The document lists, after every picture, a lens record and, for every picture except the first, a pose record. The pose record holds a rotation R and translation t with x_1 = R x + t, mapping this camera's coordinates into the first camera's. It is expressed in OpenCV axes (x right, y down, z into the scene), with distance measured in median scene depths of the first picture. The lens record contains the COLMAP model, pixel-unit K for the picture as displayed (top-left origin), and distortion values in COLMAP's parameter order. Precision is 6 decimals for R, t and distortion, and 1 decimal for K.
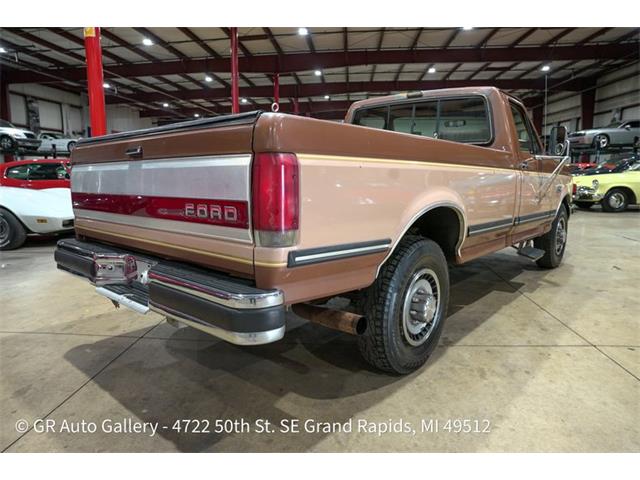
lens RADIAL K [[438.6, 0, 321.1], [0, 438.6, 238.6], [0, 0, 1]] dist [-0.140772, 0.108985]
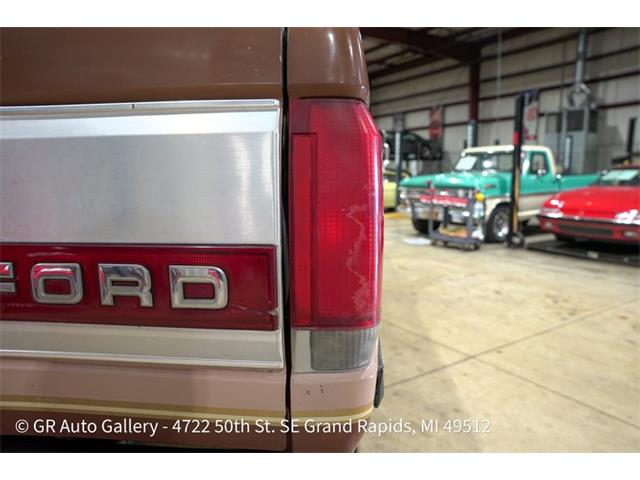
lens RADIAL K [[438.6, 0, 321.1], [0, 438.6, 238.6], [0, 0, 1]] dist [-0.140772, 0.108985]
pose [[0.809903, -0.073996, 0.581878, -0.160605], [0.087608, 0.996144, 0.004737, -0.043937], [-0.579985, 0.047141, 0.813262, 0.352849]]
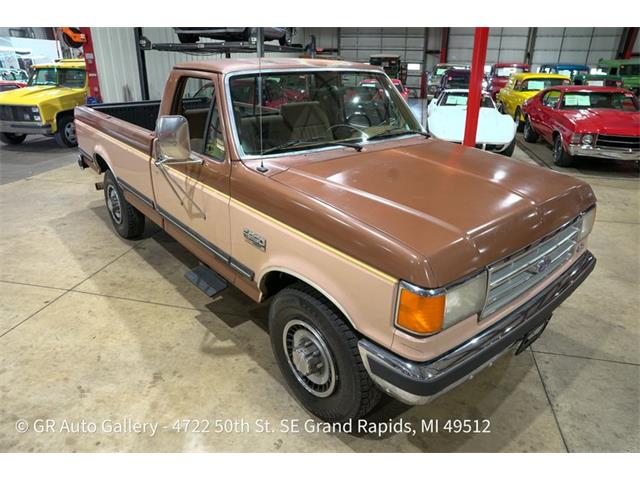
lens RADIAL K [[438.6, 0, 321.1], [0, 438.6, 238.6], [0, 0, 1]] dist [-0.140772, 0.108985]
pose [[-0.148852, 0.385043, -0.910816, 1.506381], [-0.164142, 0.898678, 0.406737, -0.503672], [0.975141, 0.210046, -0.070568, 1.643474]]
